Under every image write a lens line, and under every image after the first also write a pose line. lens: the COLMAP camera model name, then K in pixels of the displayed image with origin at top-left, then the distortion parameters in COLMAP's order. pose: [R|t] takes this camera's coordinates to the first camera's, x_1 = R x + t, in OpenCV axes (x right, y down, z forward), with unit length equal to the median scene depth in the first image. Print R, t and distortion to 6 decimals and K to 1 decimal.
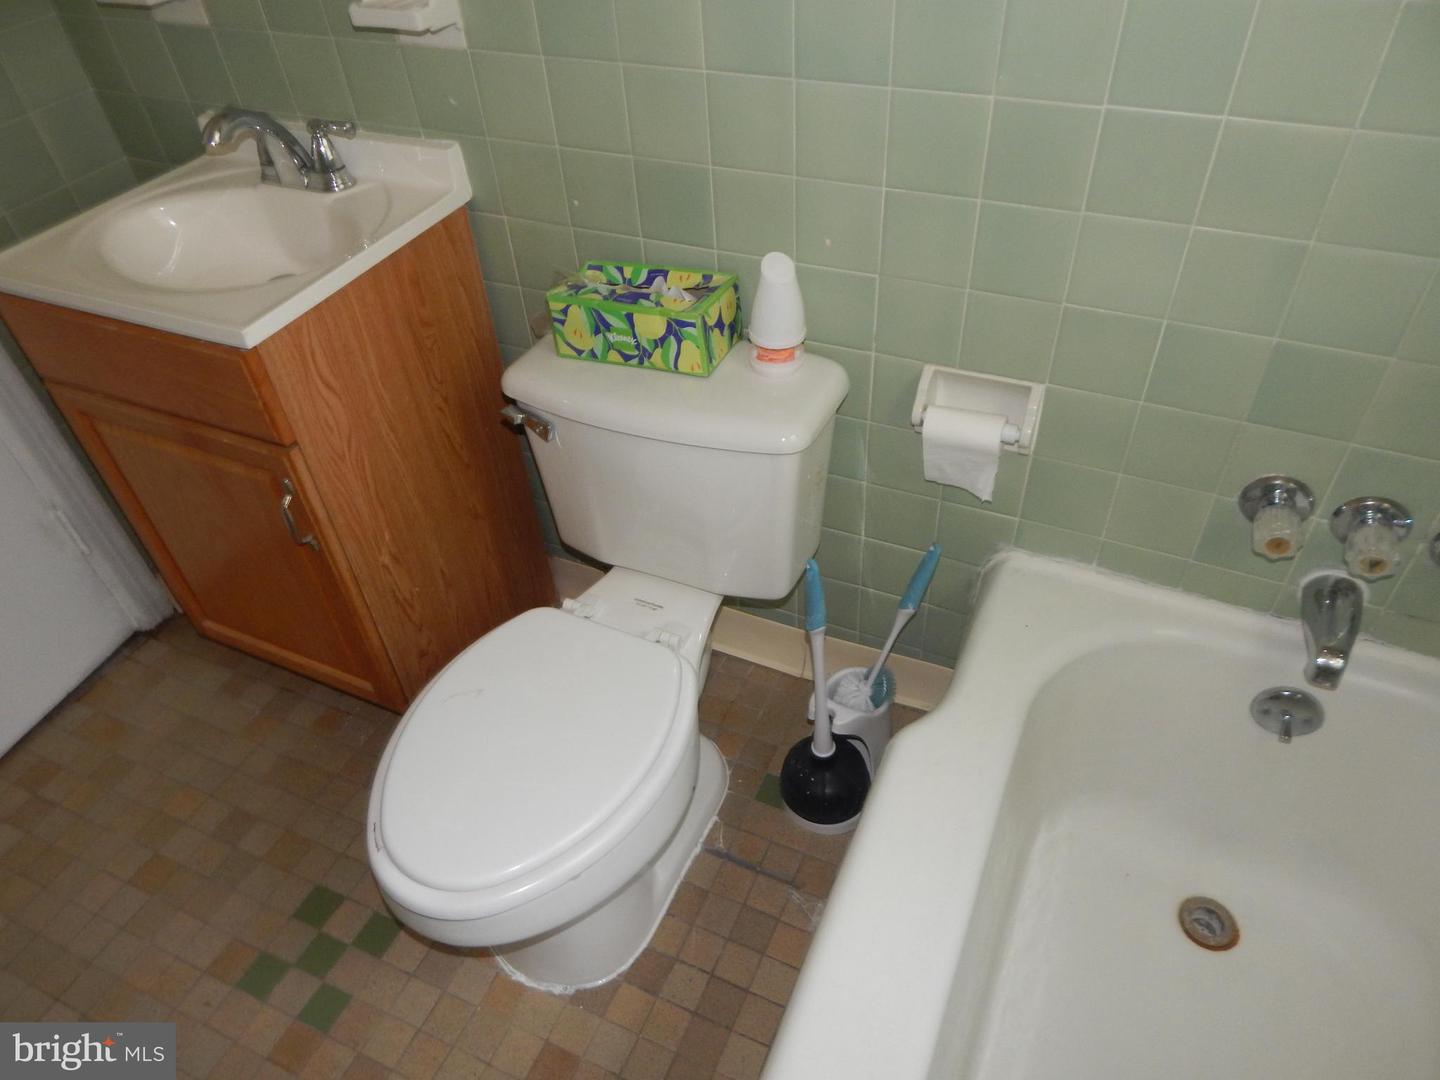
lens RADIAL K [[965.3, 0, 723.6], [0, 965.3, 537.9], [0, 0, 1]] dist [0.001063, 0.001461]
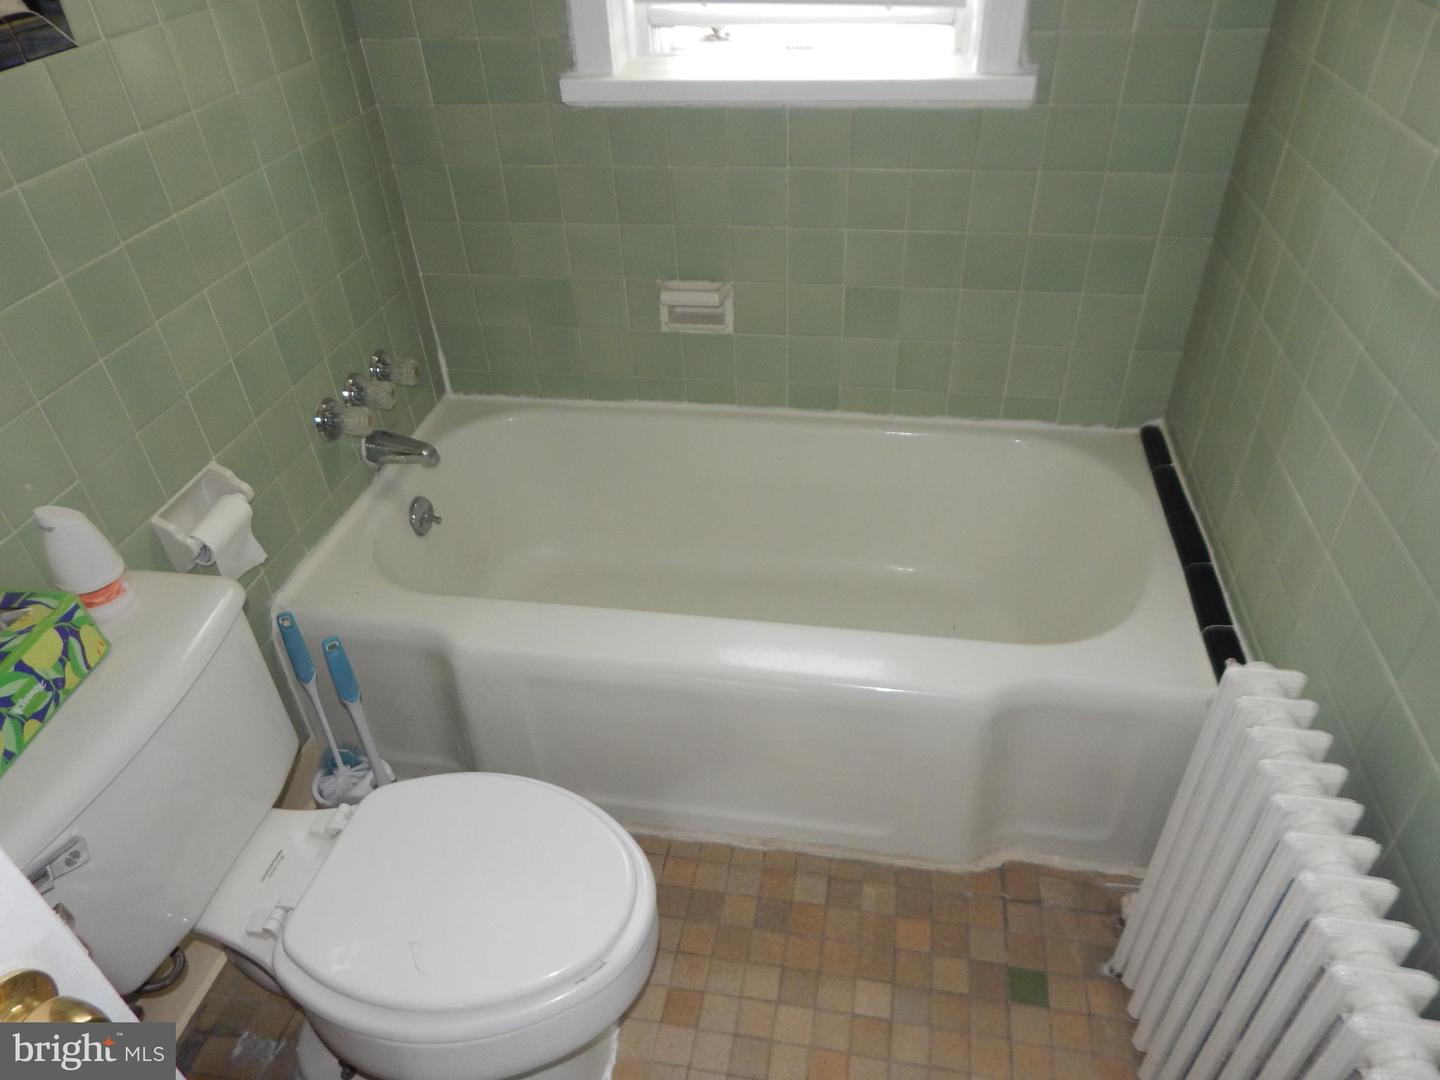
lens RADIAL K [[965.3, 0, 718.5], [0, 965.3, 542.0], [0, 0, 1]] dist [0.001063, 0.001461]
pose [[-0.231252, -0.543277, 0.807077, -0.831753], [0.698723, 0.484506, 0.526346, -0.294036], [-0.676985, 0.685642, 0.267557, 0.298105]]
